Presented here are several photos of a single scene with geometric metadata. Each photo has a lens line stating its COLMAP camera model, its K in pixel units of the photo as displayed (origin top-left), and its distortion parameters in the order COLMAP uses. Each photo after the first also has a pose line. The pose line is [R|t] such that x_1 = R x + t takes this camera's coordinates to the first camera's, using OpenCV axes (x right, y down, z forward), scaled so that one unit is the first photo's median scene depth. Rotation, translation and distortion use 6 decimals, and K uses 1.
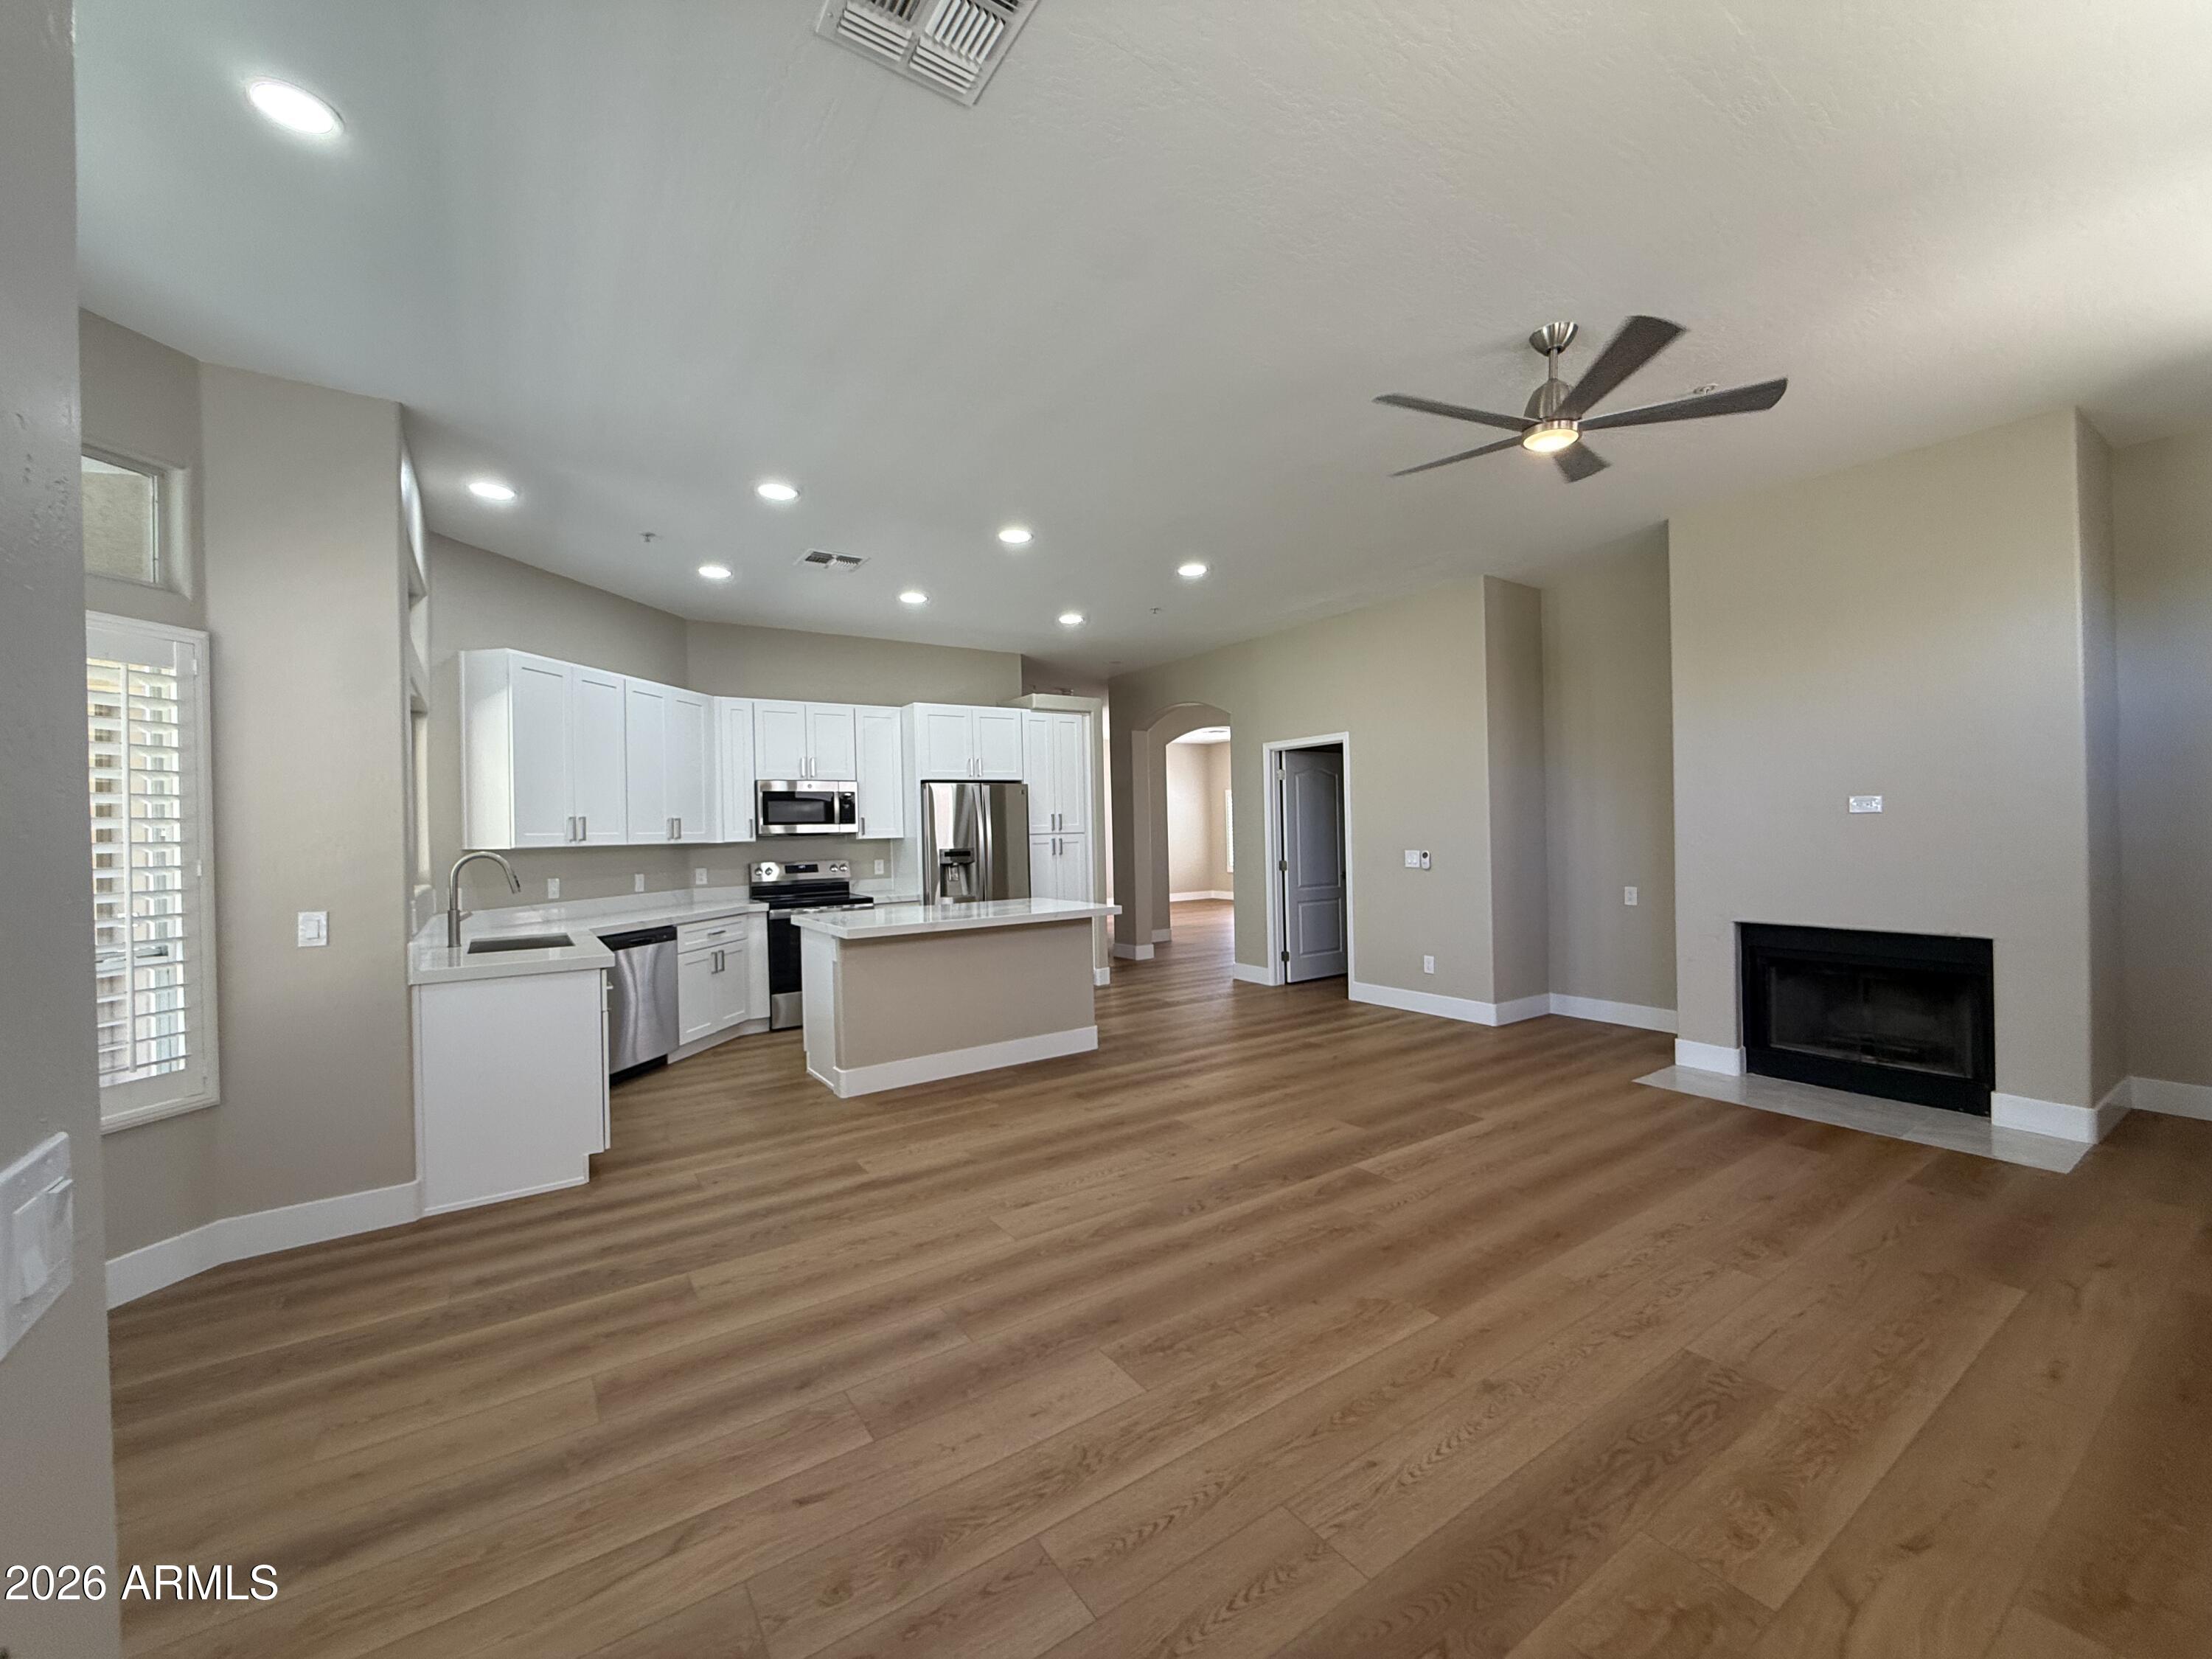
lens RADIAL K [[891.3, 0, 1100.1], [0, 891.3, 822.9], [0, 0, 1]] dist [-0.000516, -0.000204]
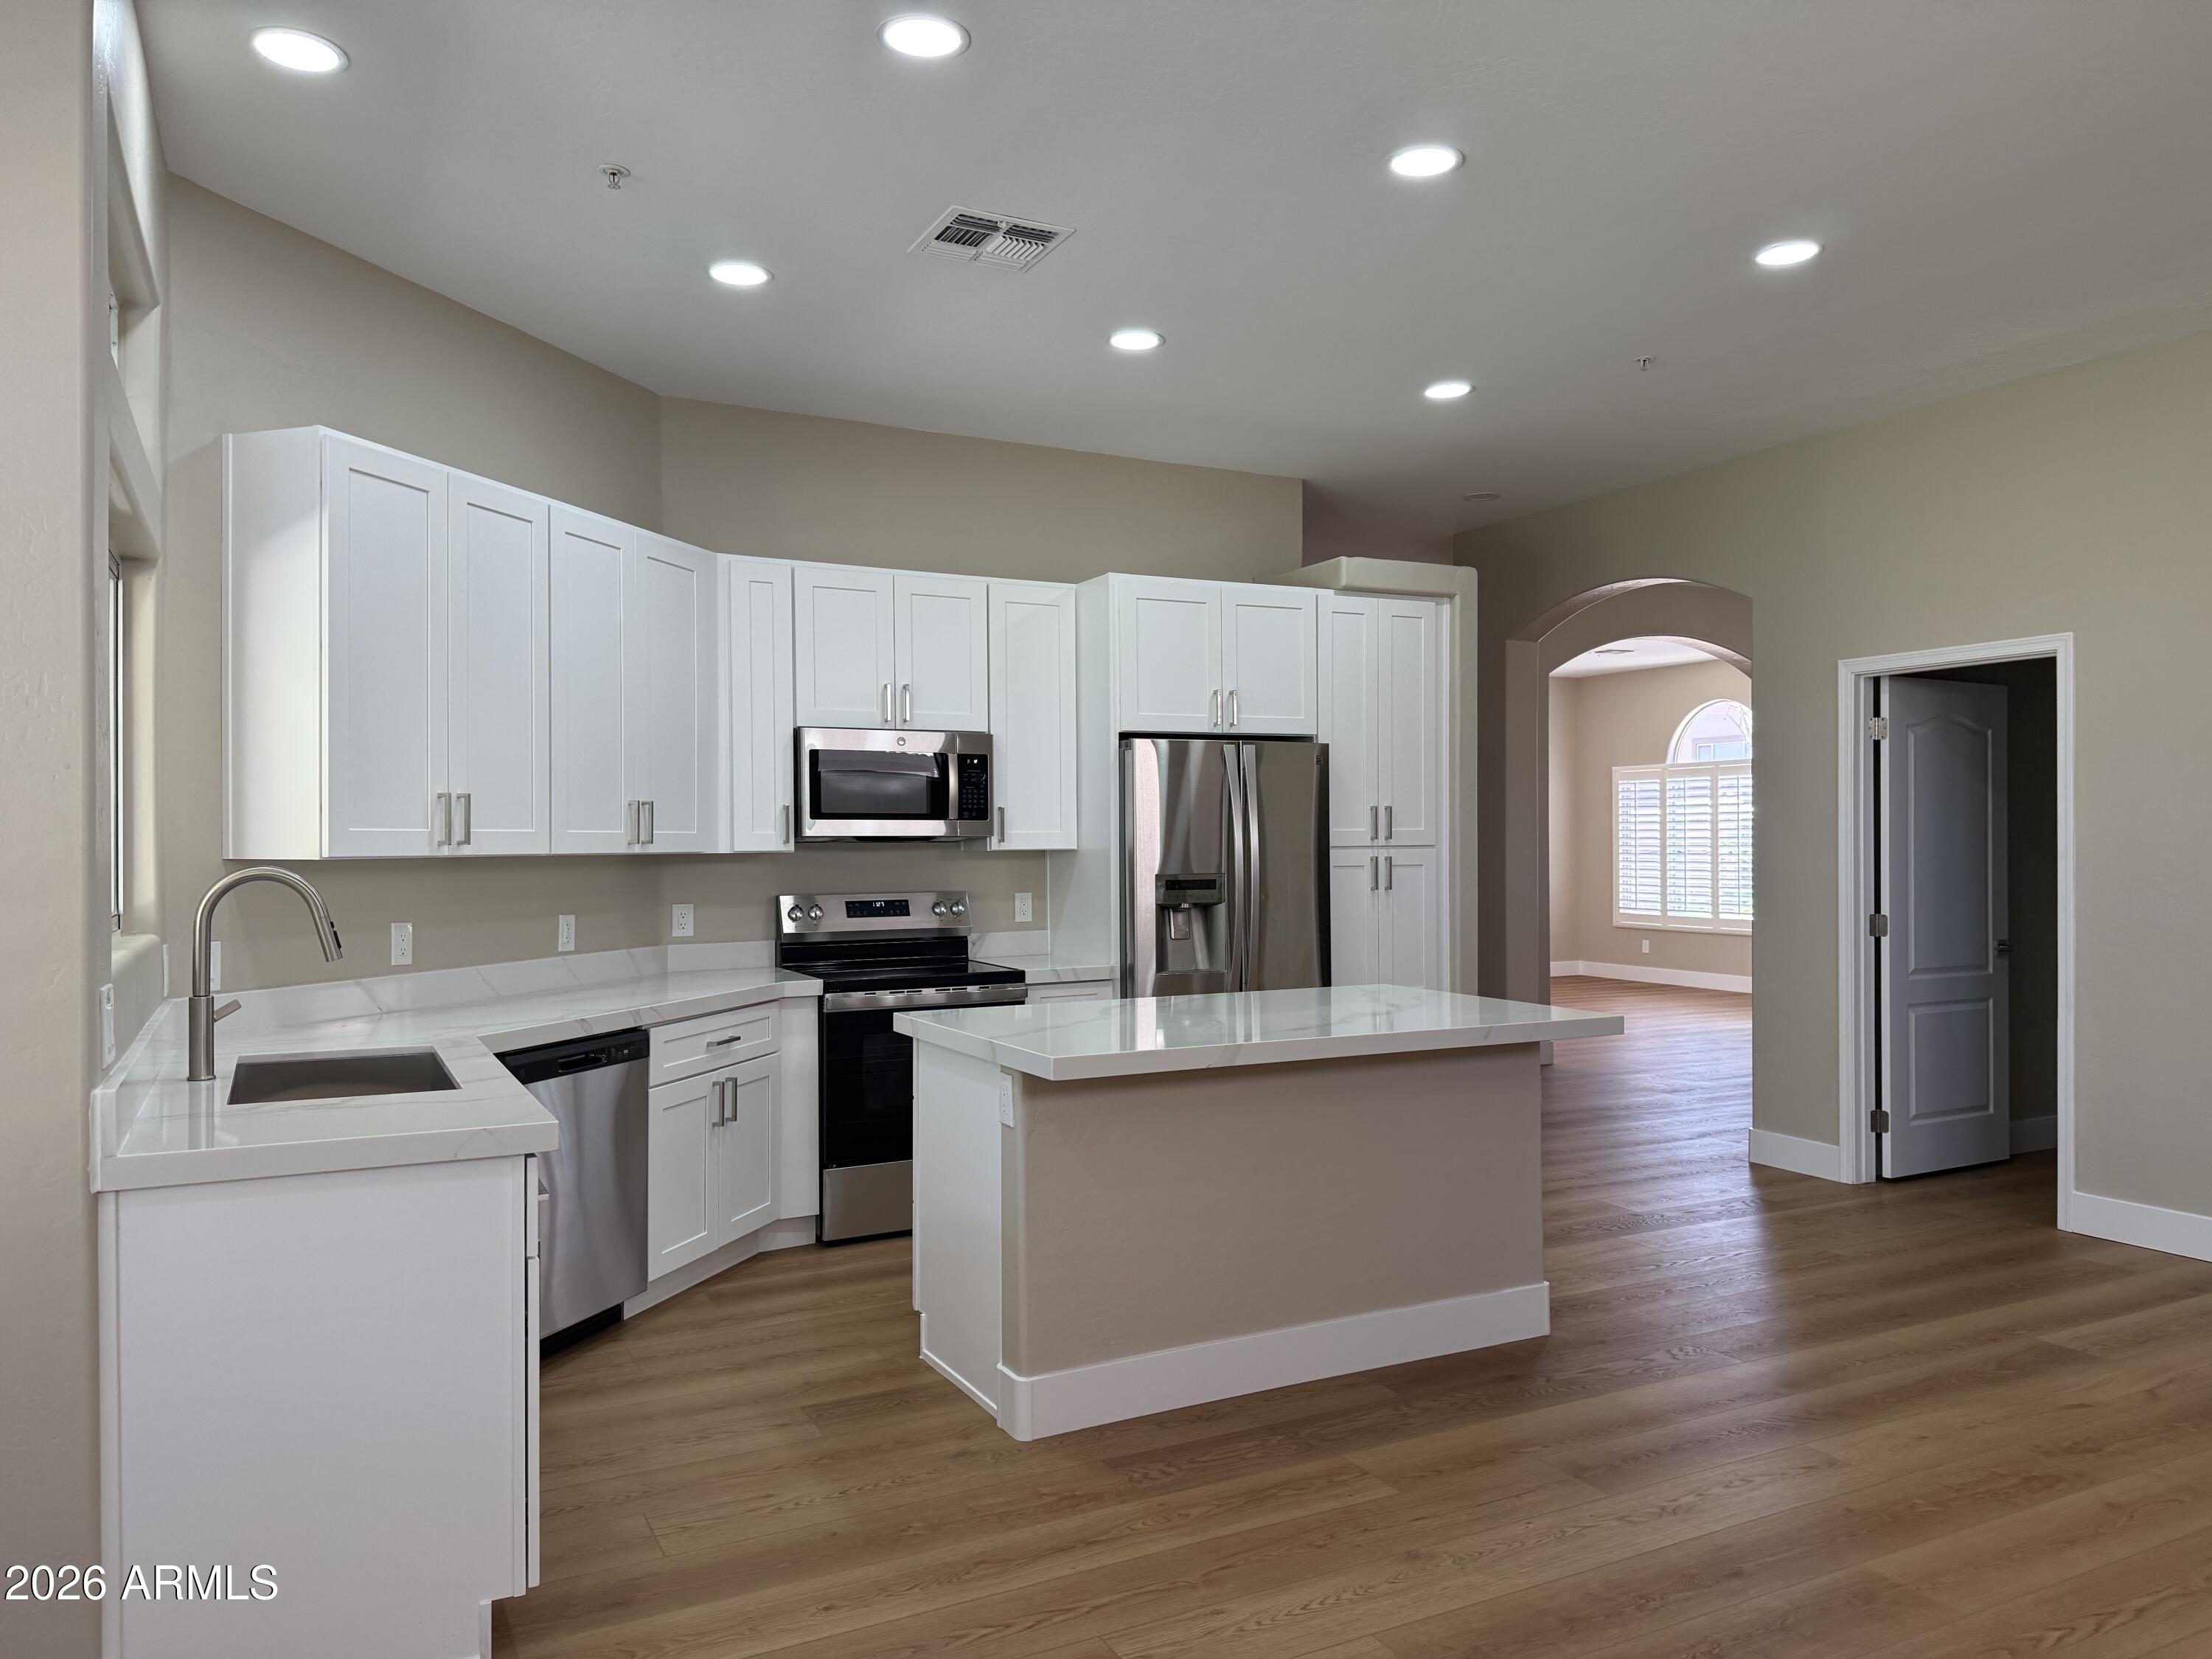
lens RADIAL K [[1555.8, 0, 1106.0], [0, 1555.8, 829.5], [0, 0, 1]] dist [0.062017, -0.082061]
pose [[0.993360, 0.017867, -0.113656, -0.145248], [-0.017475, 0.999837, 0.004441, 0.002515], [0.113717, -0.002425, 0.993510, 0.208265]]
